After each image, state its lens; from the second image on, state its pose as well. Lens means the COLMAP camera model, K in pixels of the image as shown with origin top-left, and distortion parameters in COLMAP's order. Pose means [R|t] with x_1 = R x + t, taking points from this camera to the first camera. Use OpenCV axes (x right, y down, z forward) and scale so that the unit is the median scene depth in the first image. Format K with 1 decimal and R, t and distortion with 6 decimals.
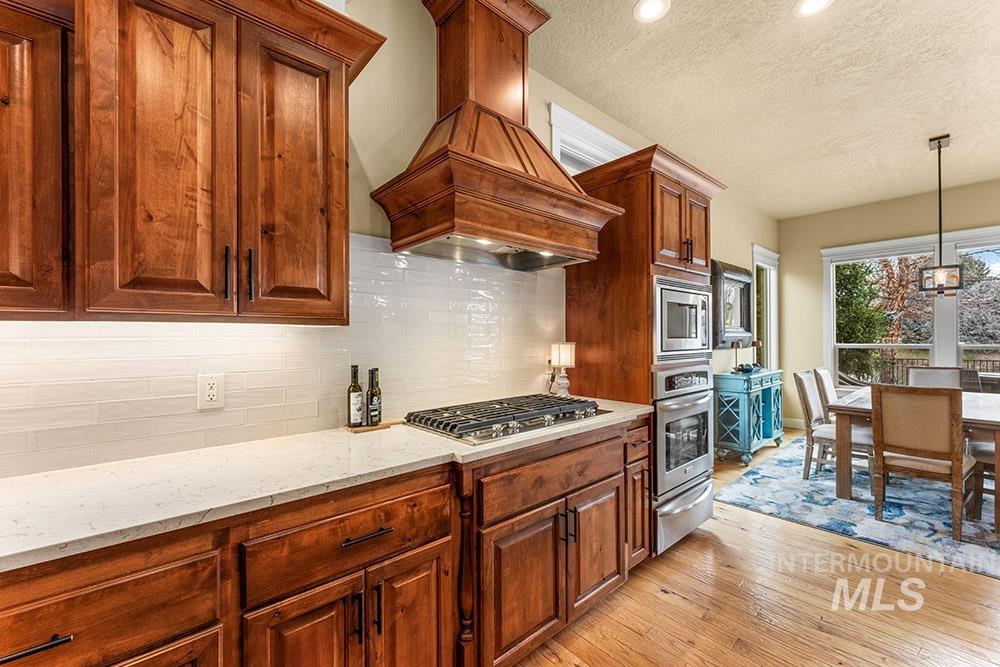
lens RADIAL K [[404.1, 0, 499.1], [0, 404.1, 346.7], [0, 0, 1]] dist [-0.000304, -0.000033]
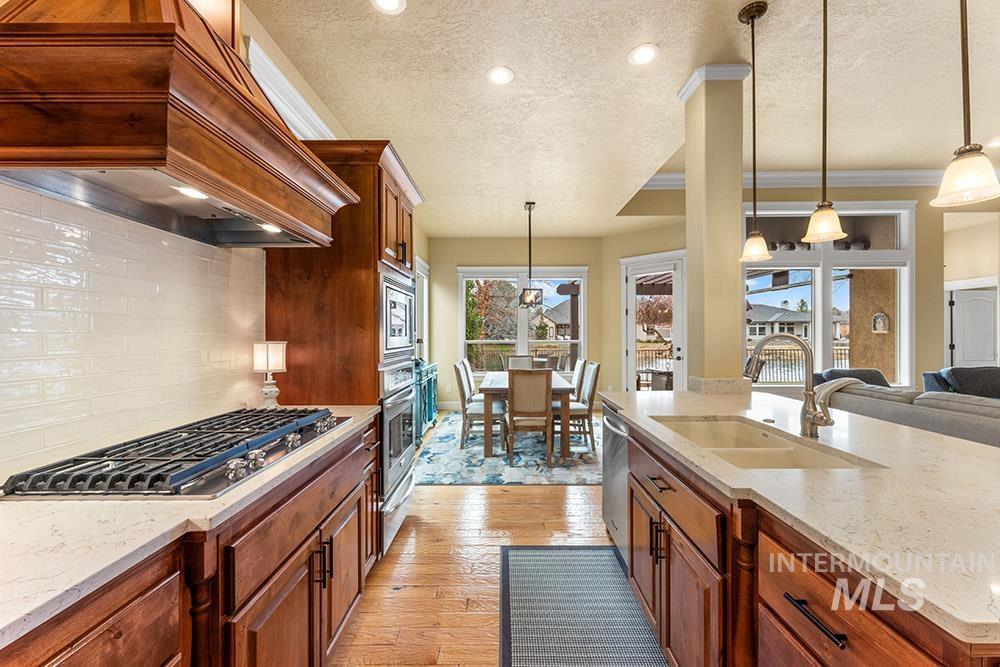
lens RADIAL K [[403.1, 0, 501.9], [0, 403.1, 343.1], [0, 0, 1]] dist [-0.000407, -0.000077]
pose [[0.663022, -0.011375, 0.748514, -0.144452], [0.013439, 0.999904, 0.003291, -0.004113], [-0.748480, 0.007877, 0.663111, 0.121616]]
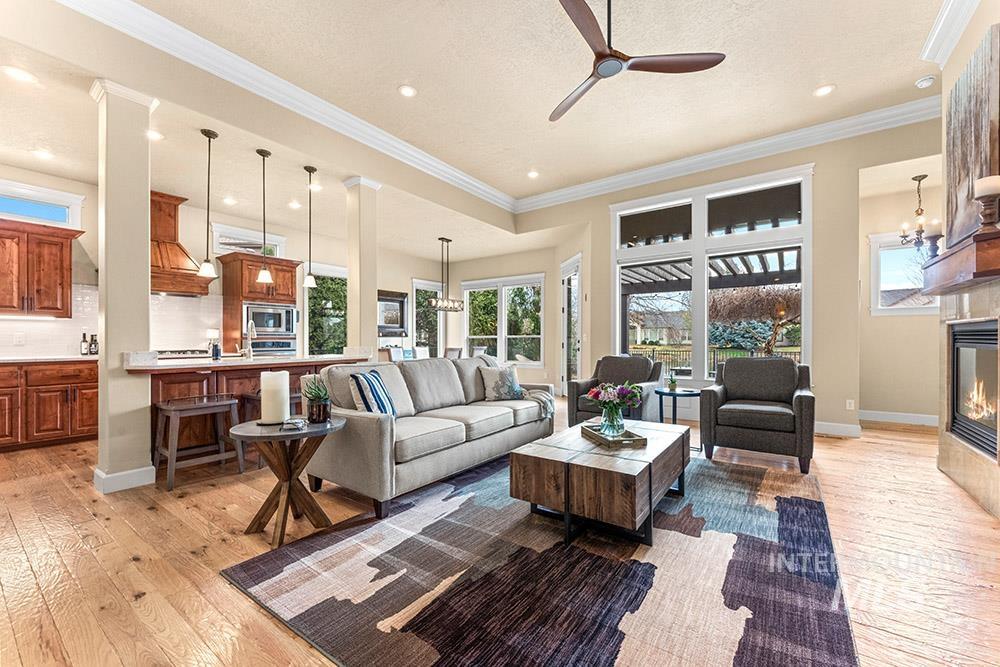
lens RADIAL K [[401.6, 0, 498.4], [0, 401.6, 346.7], [0, 0, 1]] dist [-0.001225, -0.000104]
pose [[0.973289, 0.000885, 0.229583, 1.241262], [0.000109, 0.999991, -0.004319, 0.105727], [-0.229585, 0.004228, 0.973279, -1.630584]]
